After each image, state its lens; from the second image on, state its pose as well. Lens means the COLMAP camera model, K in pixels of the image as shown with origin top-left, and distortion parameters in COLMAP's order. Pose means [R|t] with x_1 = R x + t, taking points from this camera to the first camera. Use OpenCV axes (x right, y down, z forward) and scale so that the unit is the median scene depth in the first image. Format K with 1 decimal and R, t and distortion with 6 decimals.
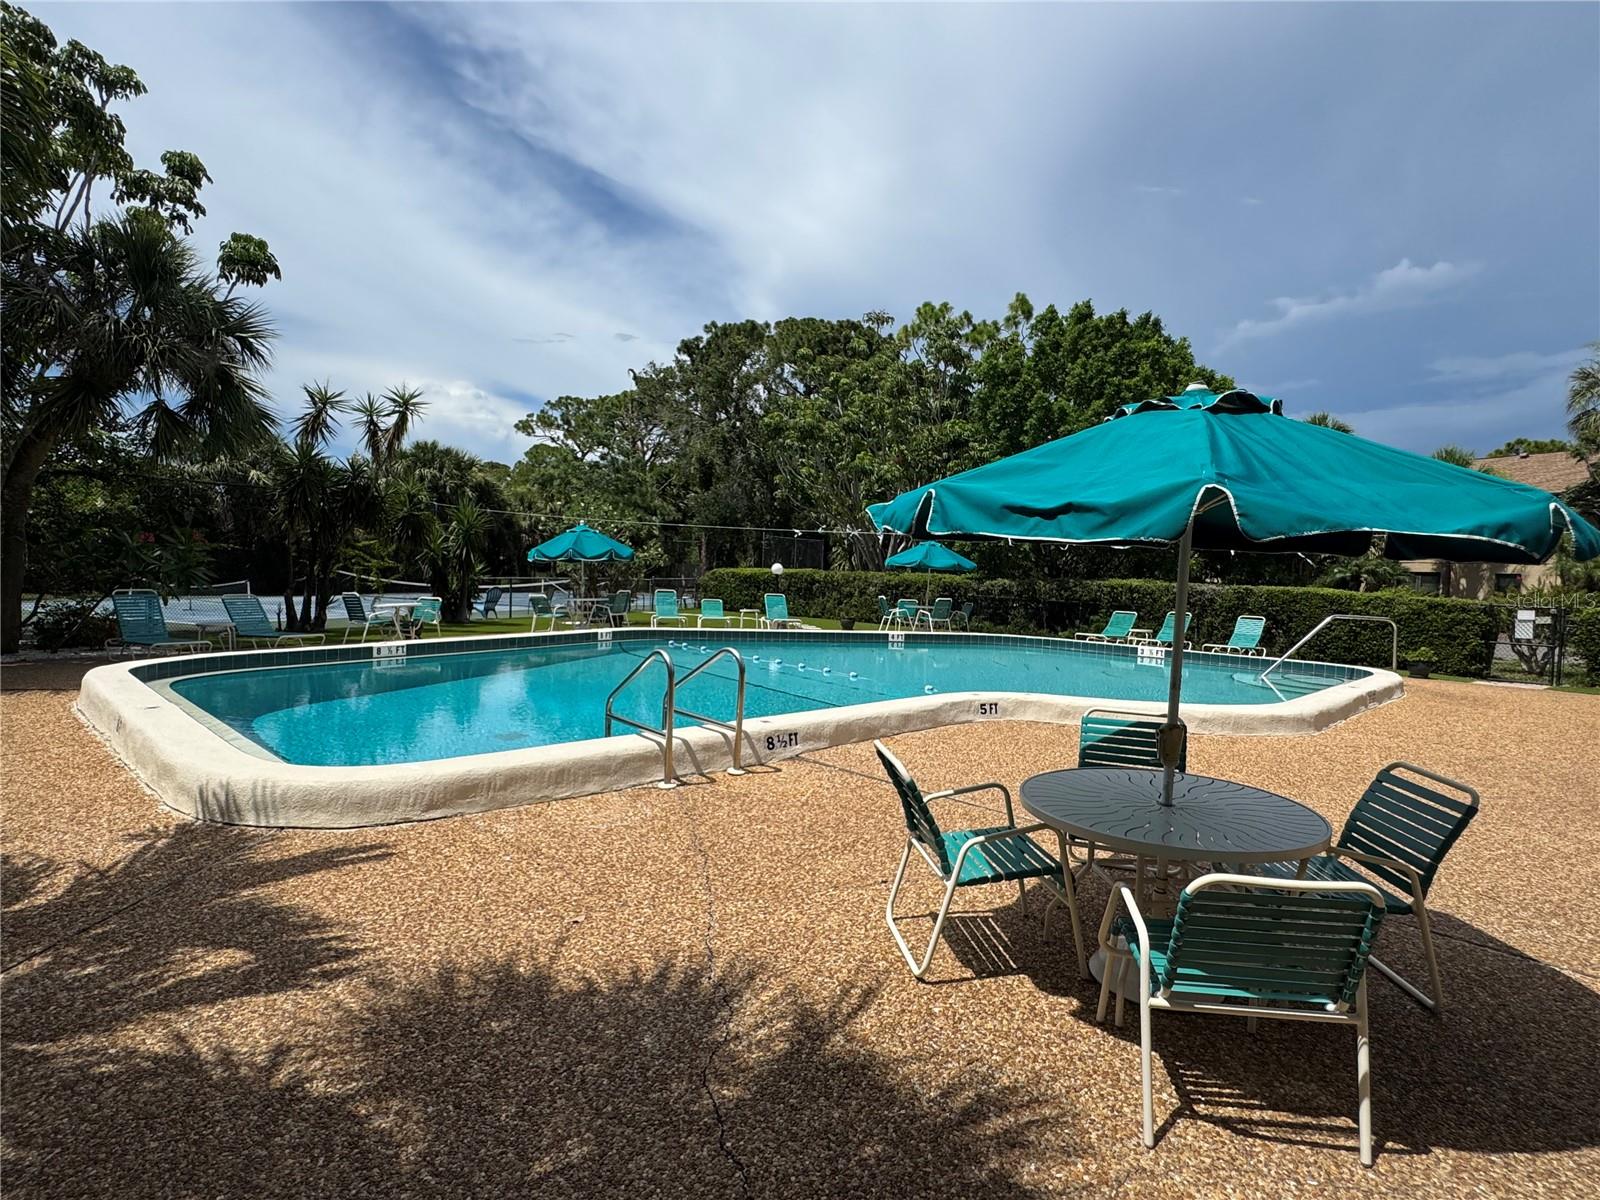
lens RADIAL K [[832.2, 0, 810.1], [0, 832.2, 605.2], [0, 0, 1]] dist [-0.002377, -0.000117]
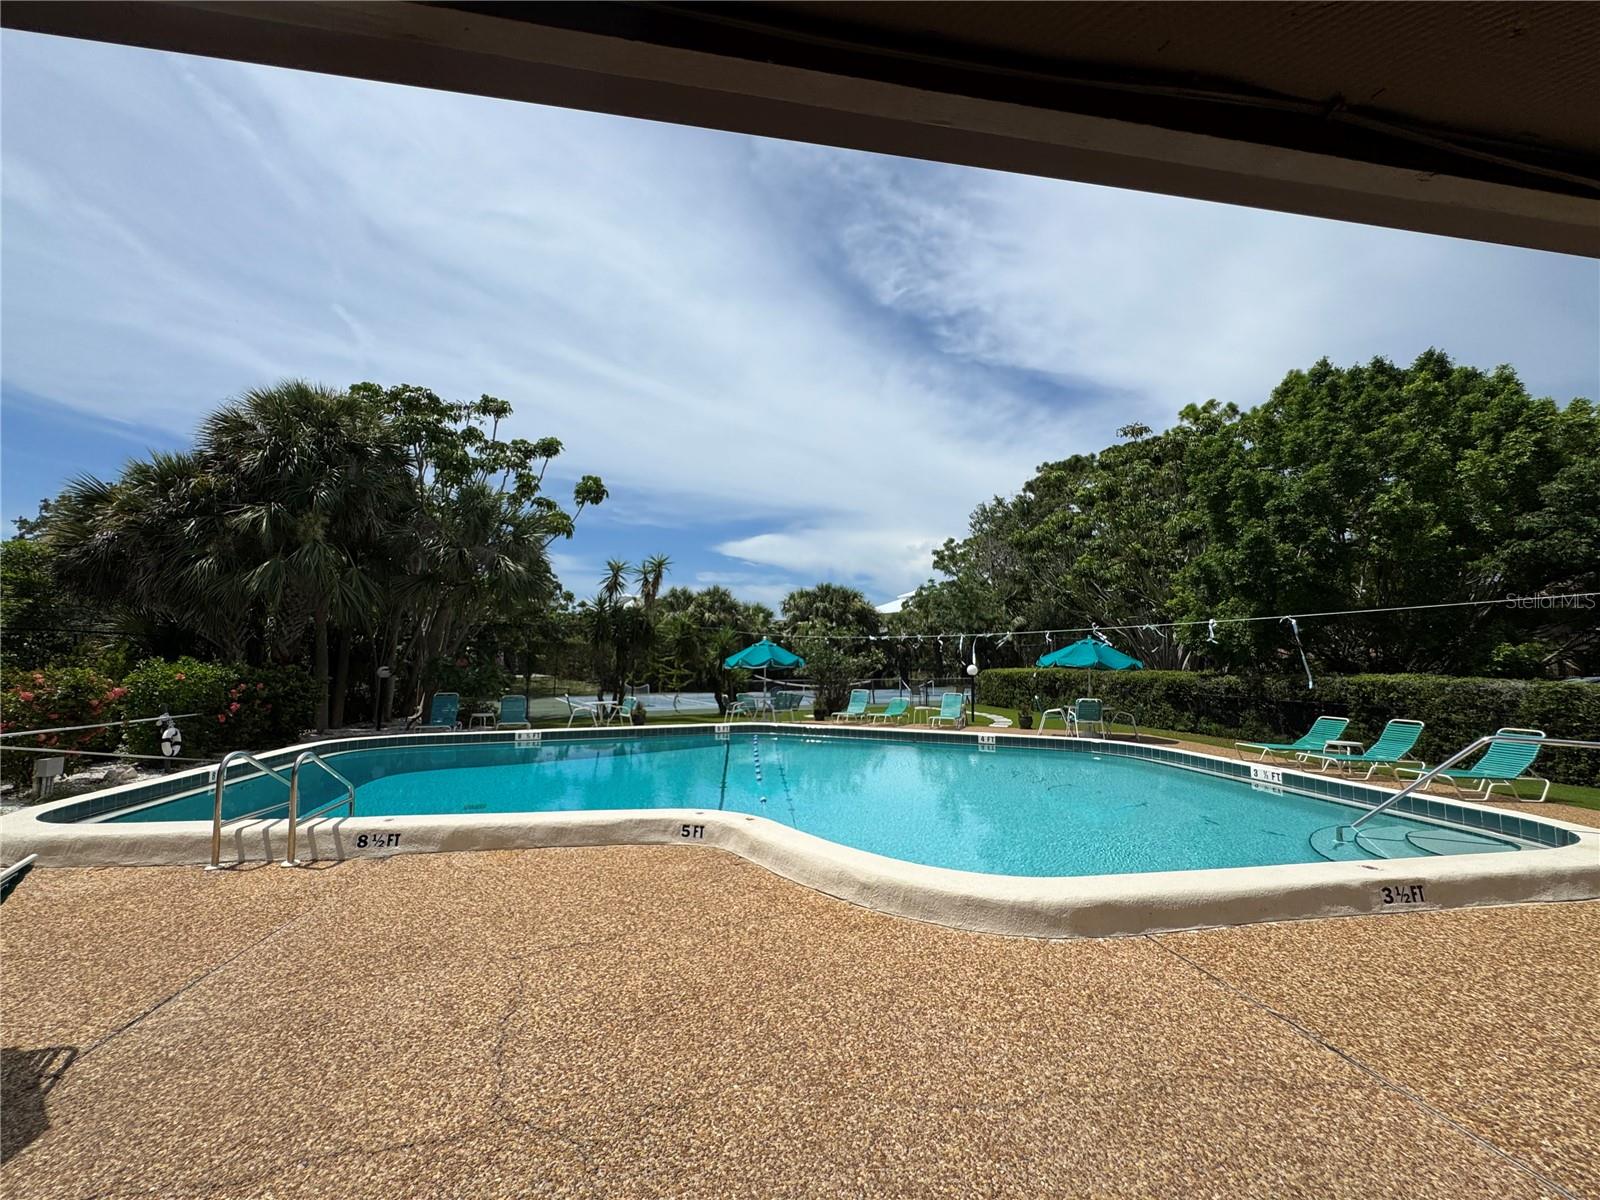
lens RADIAL K [[640.9, 0, 804.6], [0, 640.9, 604.6], [0, 0, 1]] dist [-0.005155, 0.000369]
pose [[0.817903, -0.077910, -0.570056, 0.340040], [-0.004721, 0.989847, -0.142057, -0.010062], [0.575336, 0.118880, 0.809231, 0.221199]]
